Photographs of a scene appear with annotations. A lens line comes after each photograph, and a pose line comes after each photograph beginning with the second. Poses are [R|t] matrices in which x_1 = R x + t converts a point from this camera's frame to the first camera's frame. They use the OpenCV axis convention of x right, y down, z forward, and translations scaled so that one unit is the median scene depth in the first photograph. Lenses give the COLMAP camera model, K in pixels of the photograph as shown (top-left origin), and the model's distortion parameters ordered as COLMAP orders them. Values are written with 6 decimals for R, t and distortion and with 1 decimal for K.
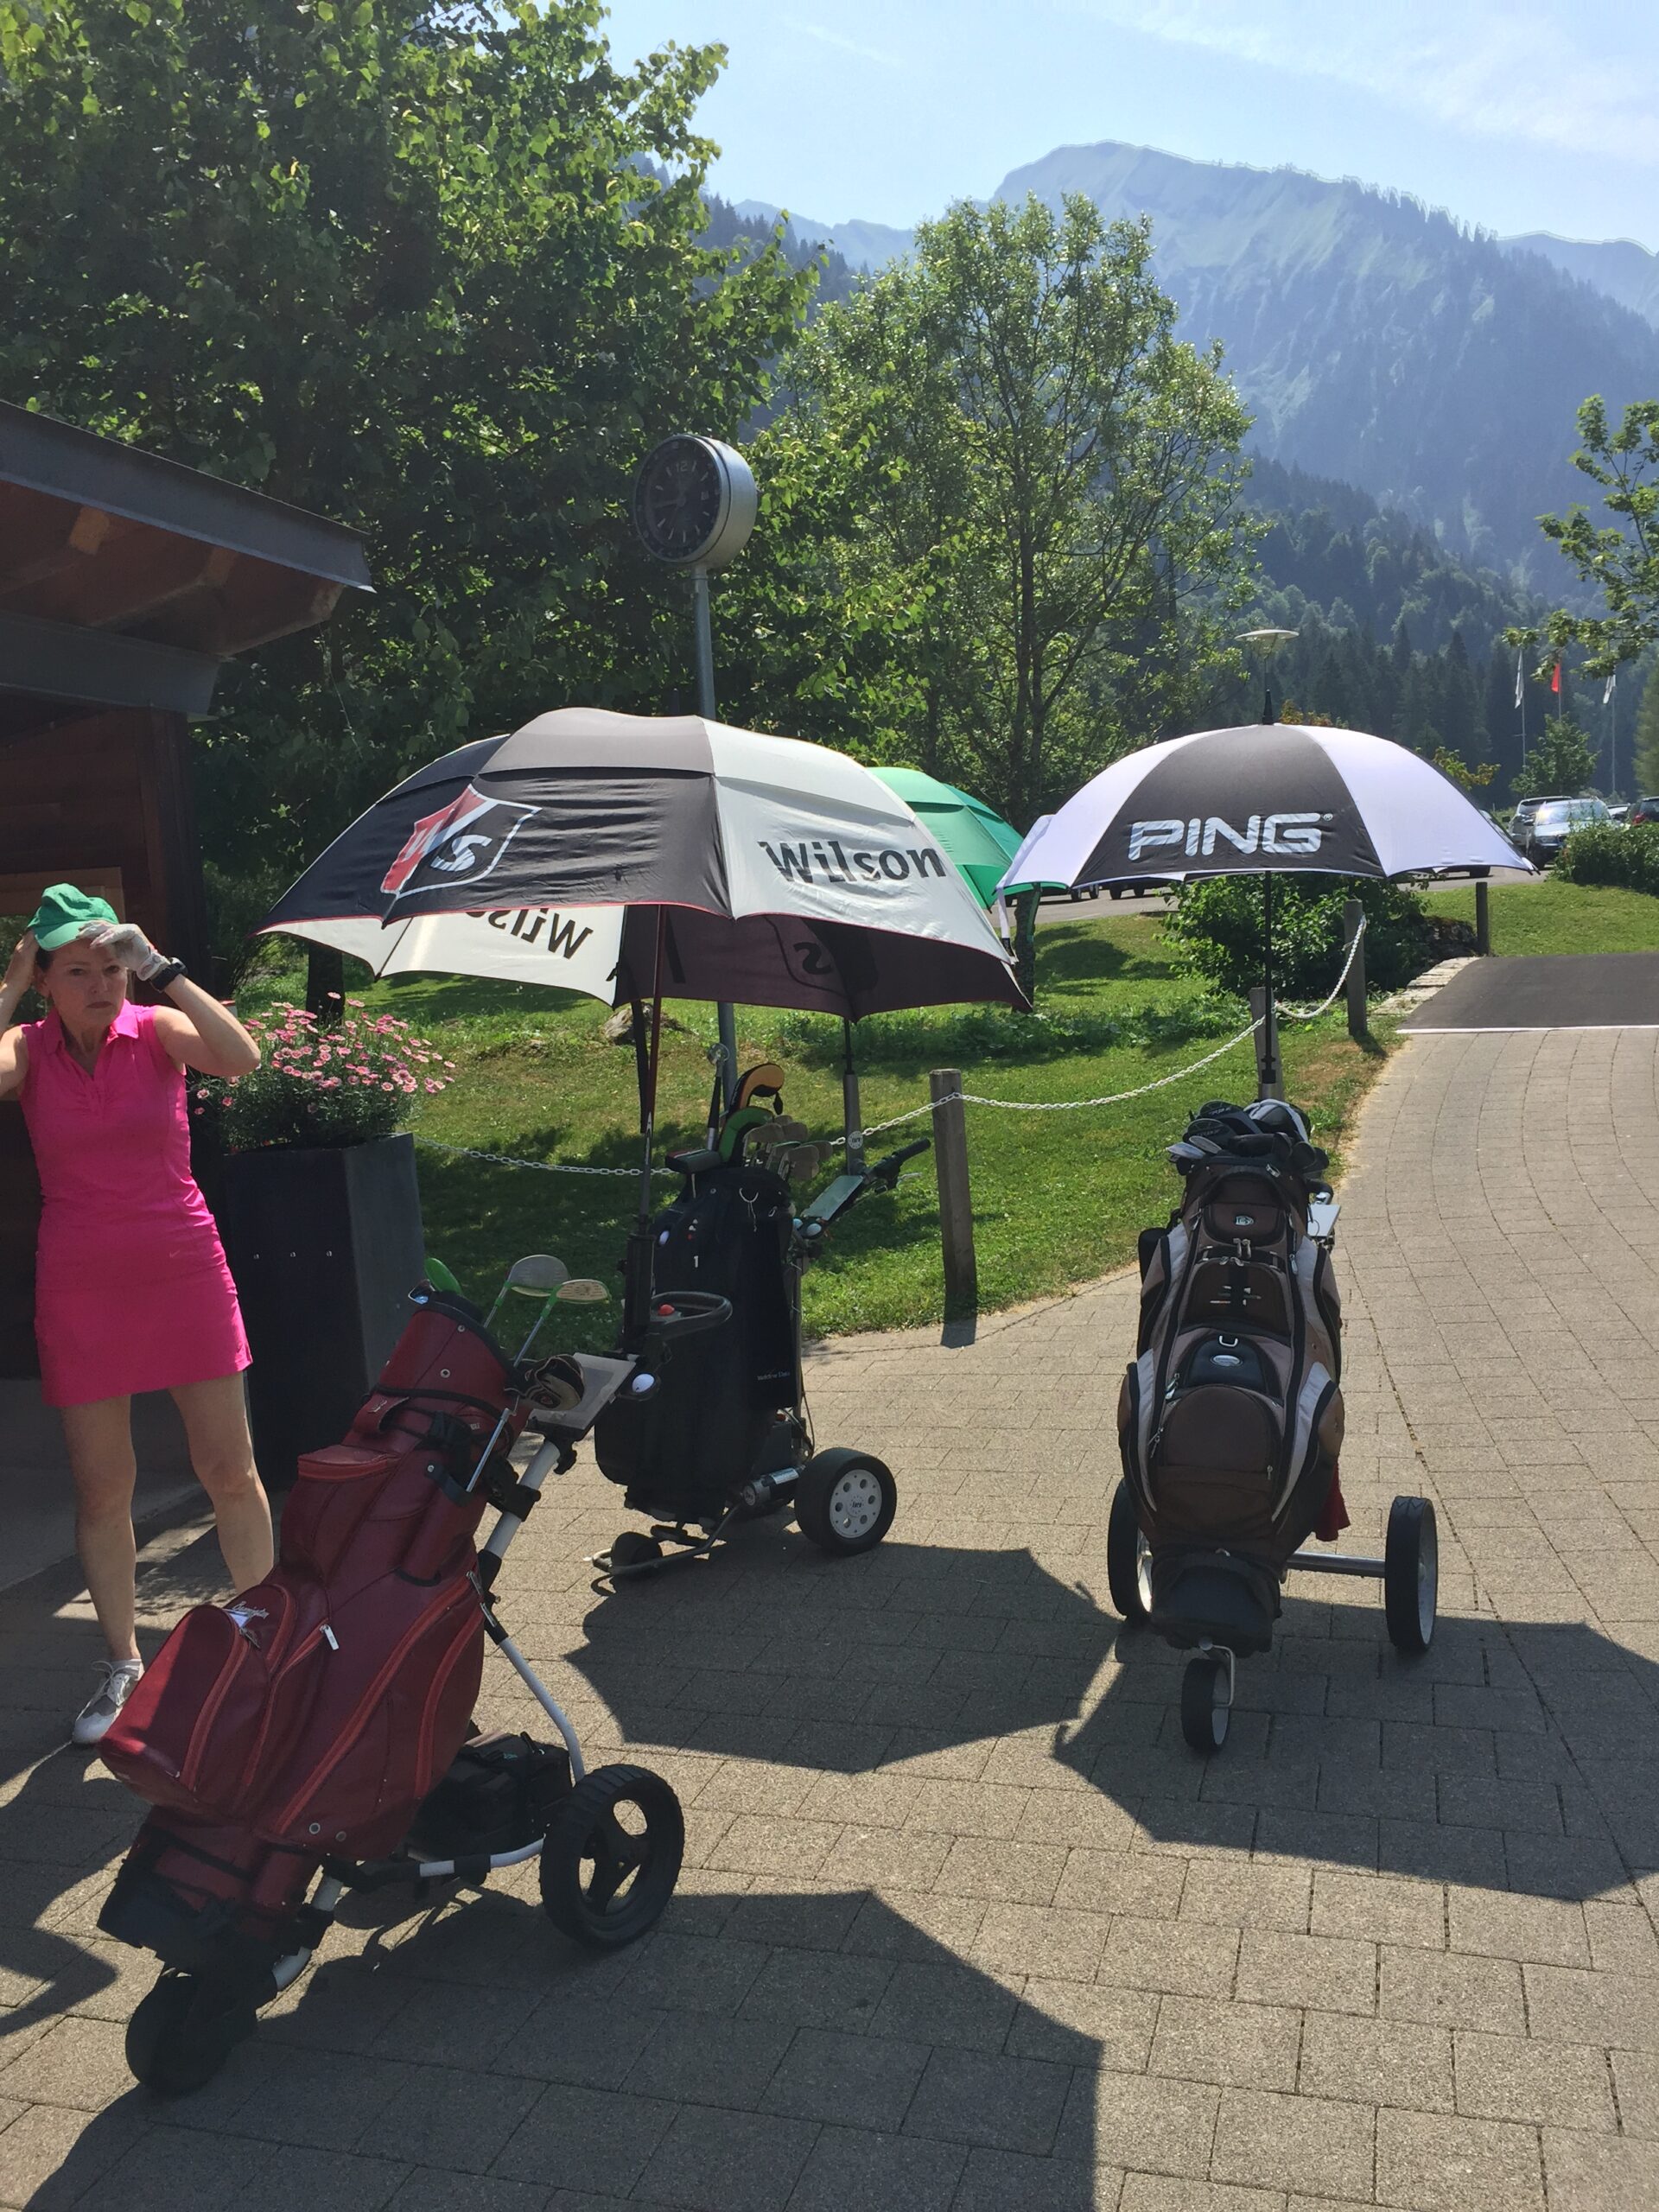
lens RADIAL K [[1874.7, 0, 832.5], [0, 1874.7, 1100.4], [0, 0, 1]] dist [0.081644, -0.119163]
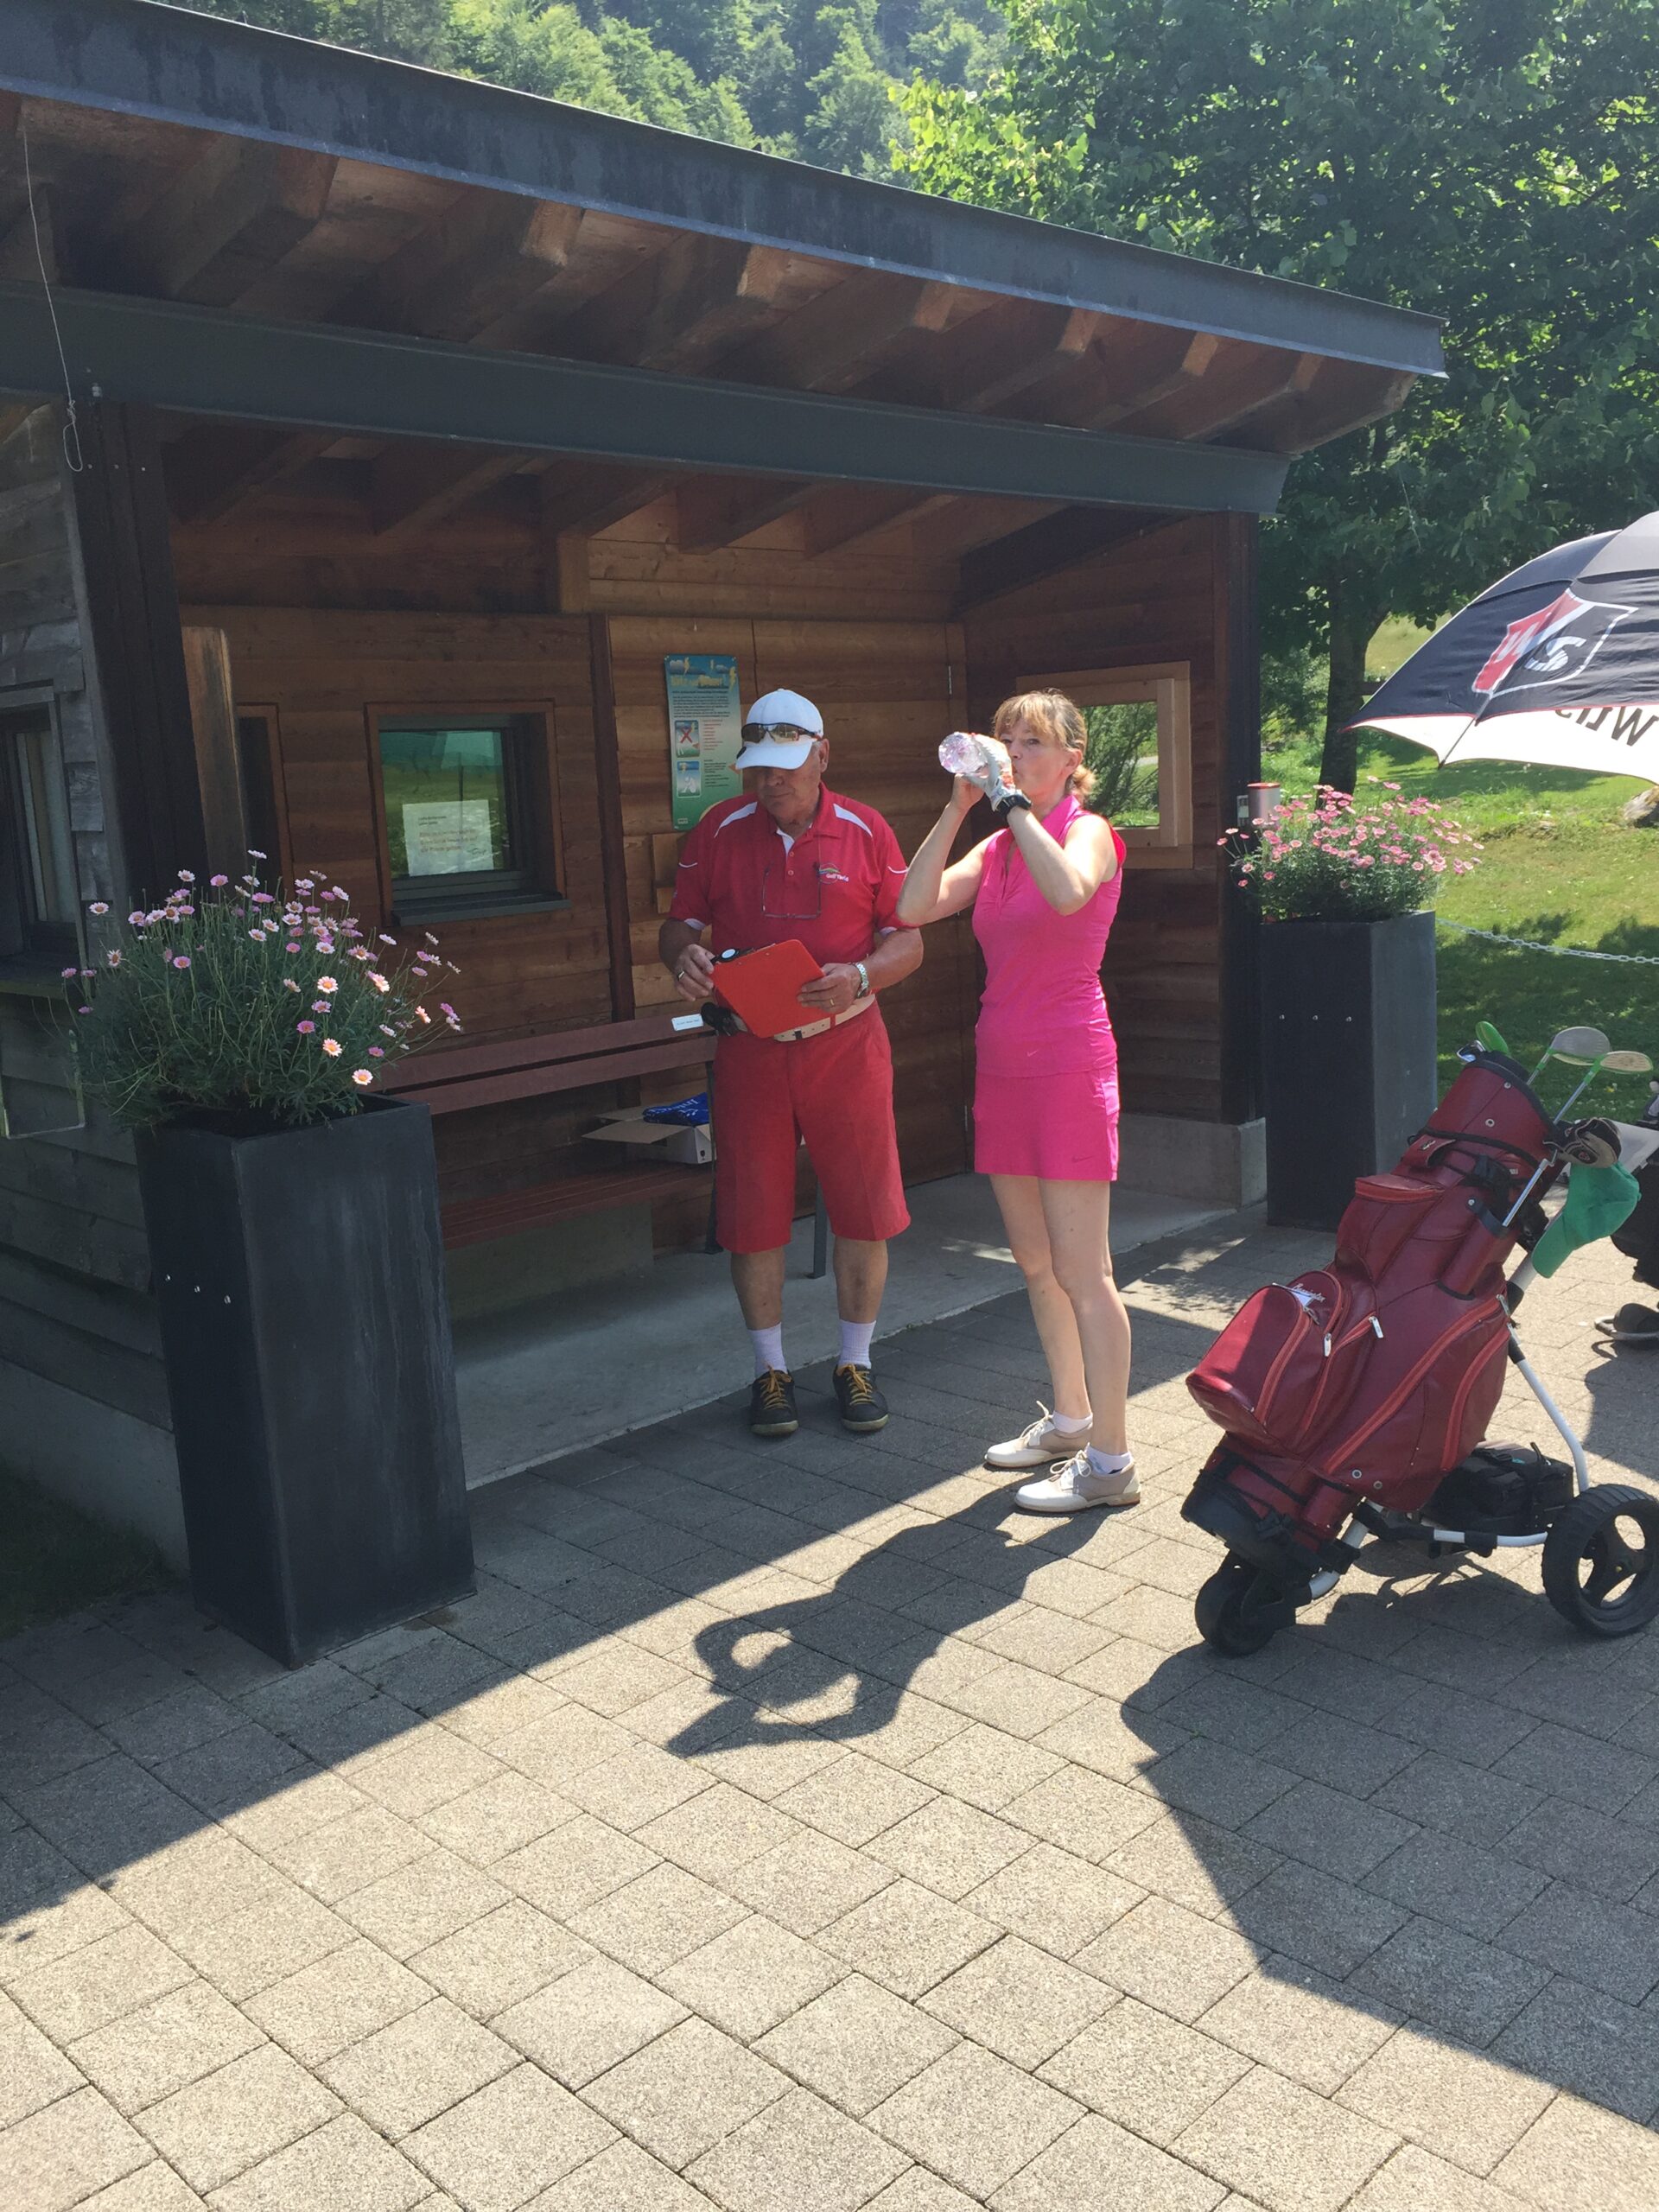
lens RADIAL K [[1847.3, 0, 822.8], [0, 1847.3, 1122.1], [0, 0, 1]] dist [0.067632, -0.085101]
pose [[0.869468, 0.099284, -0.483909, -0.010005], [-0.035432, 0.989606, 0.139375, 0.001911], [0.492716, -0.104036, 0.863949, -0.135965]]
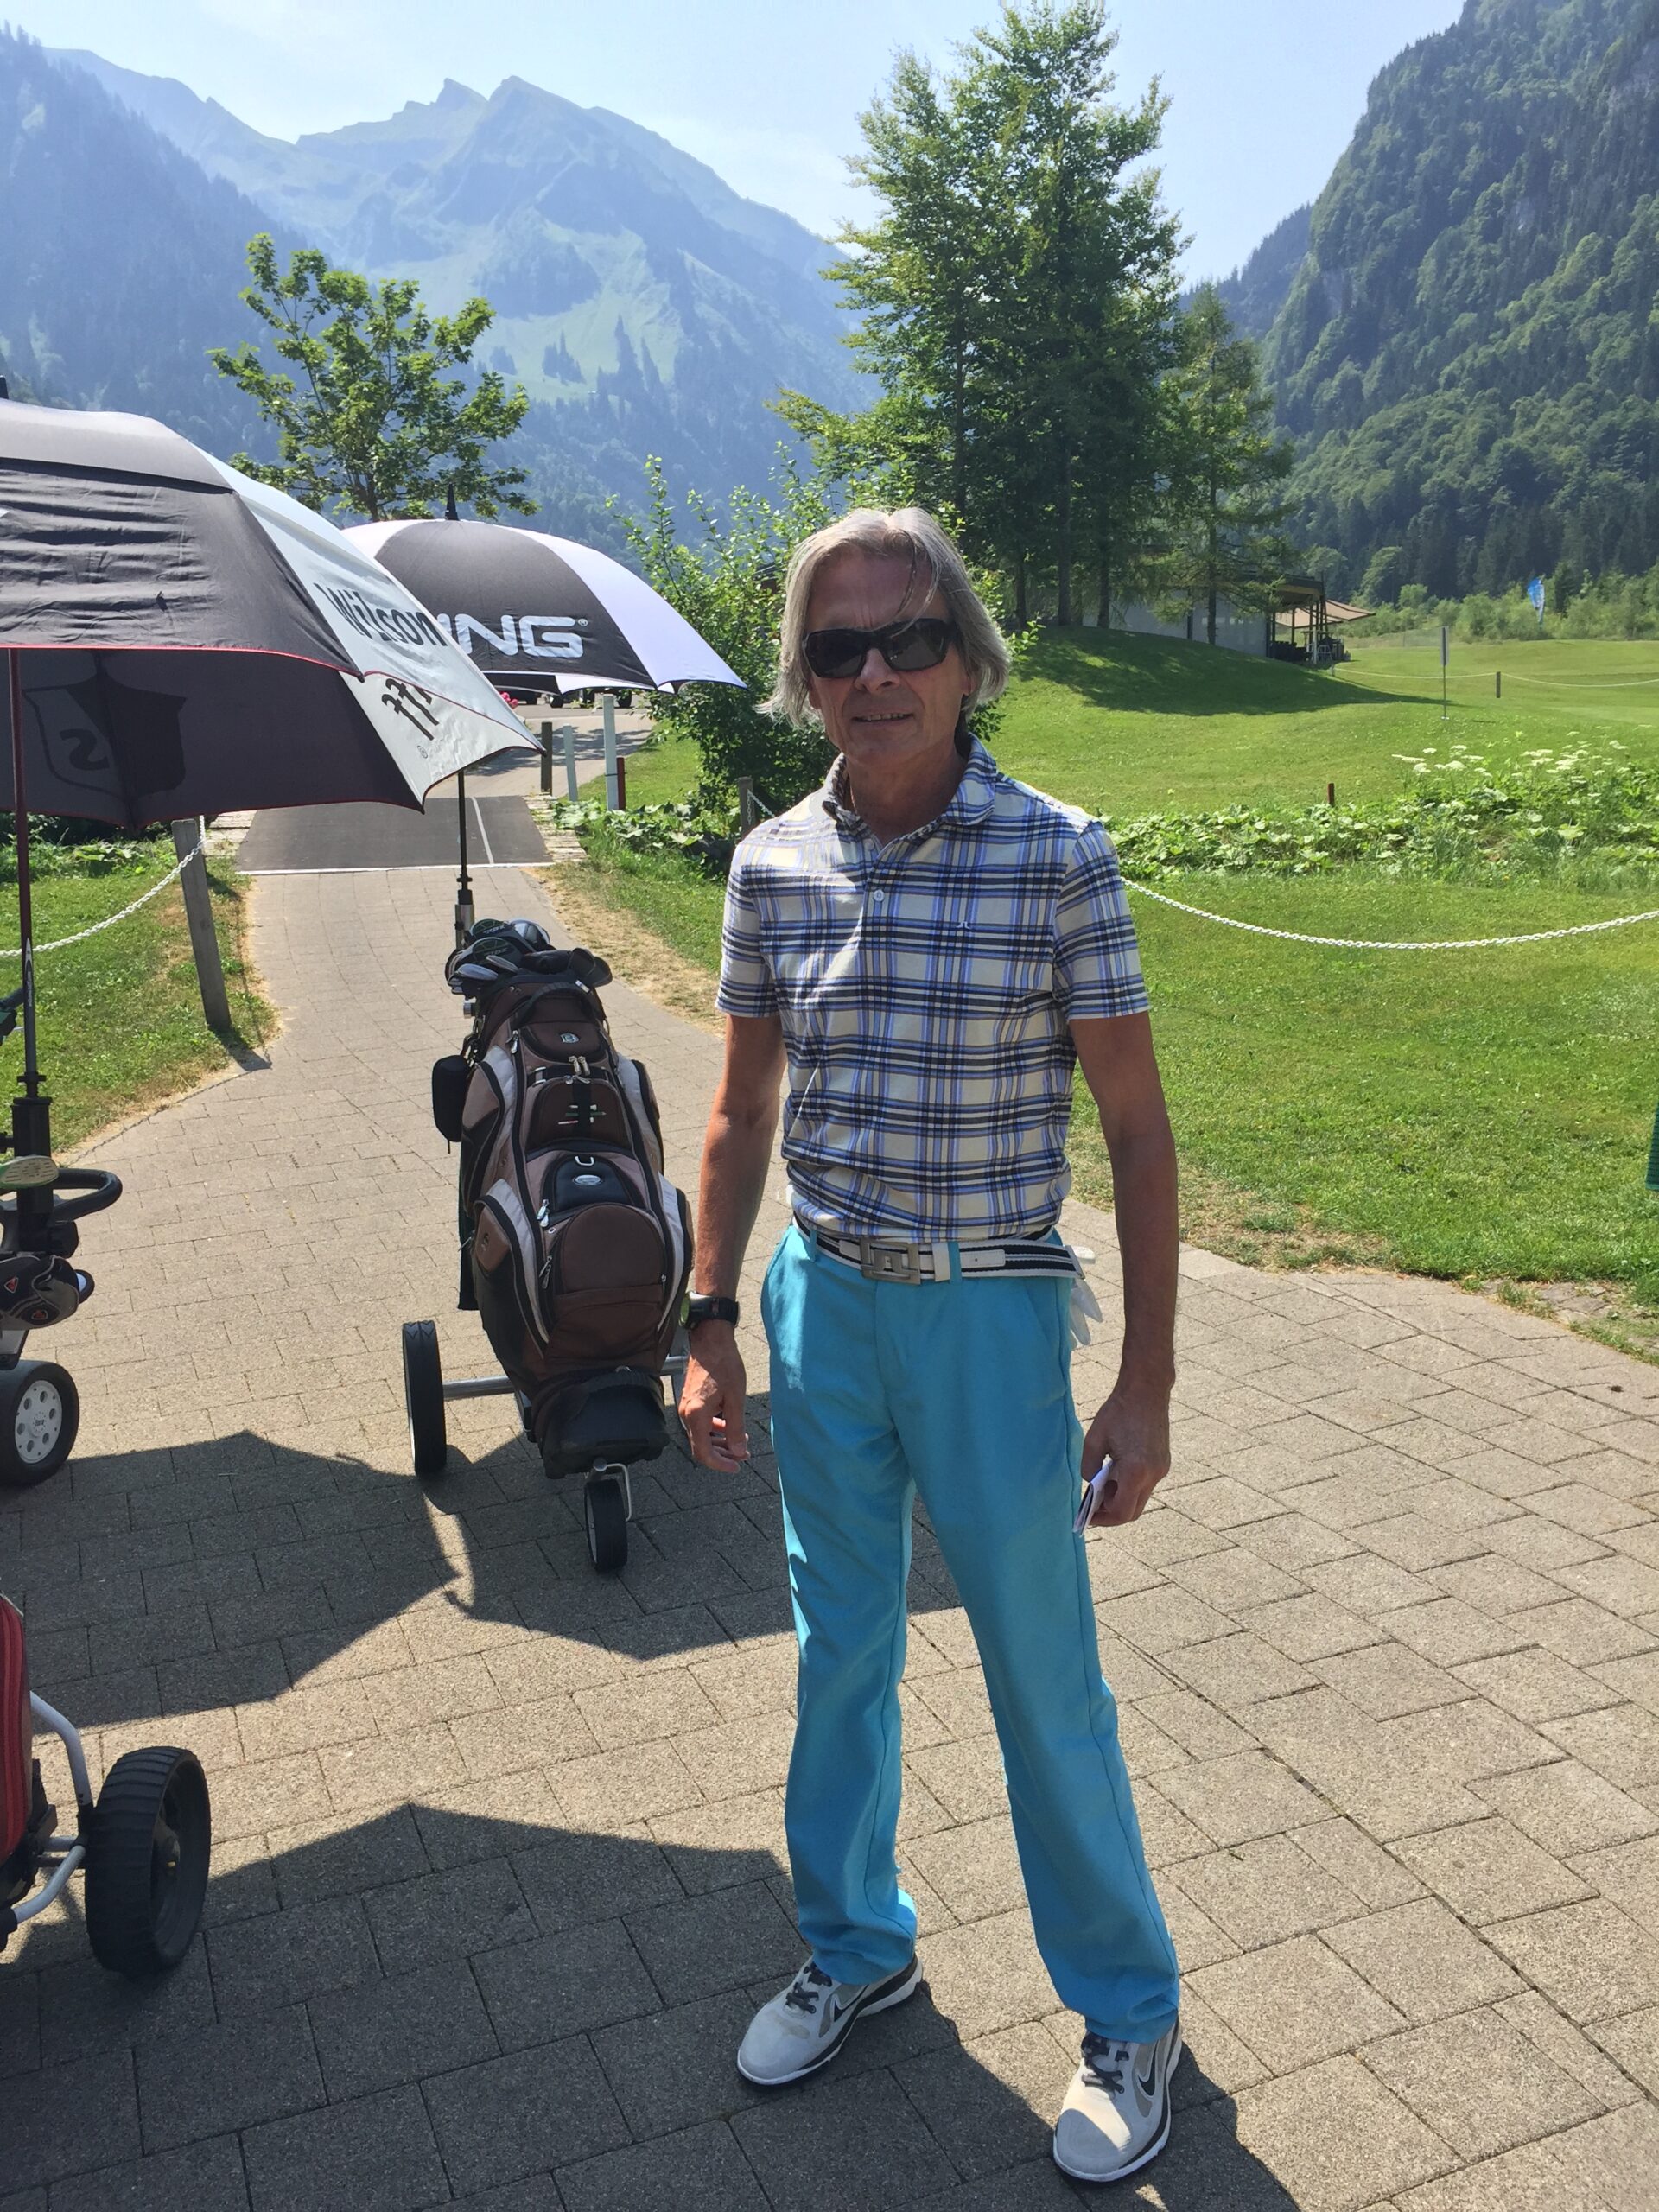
lens RADIAL K [[1889.3, 0, 795.9], [0, 1889.3, 1100.7], [0, 0, 1]] dist [0.081758, -0.113886]
pose [[0.780701, -0.098053, 0.617164, -0.310683], [0.050705, 0.994296, 0.093831, 0.010601], [-0.622844, -0.041961, 0.781220, 0.168085]]
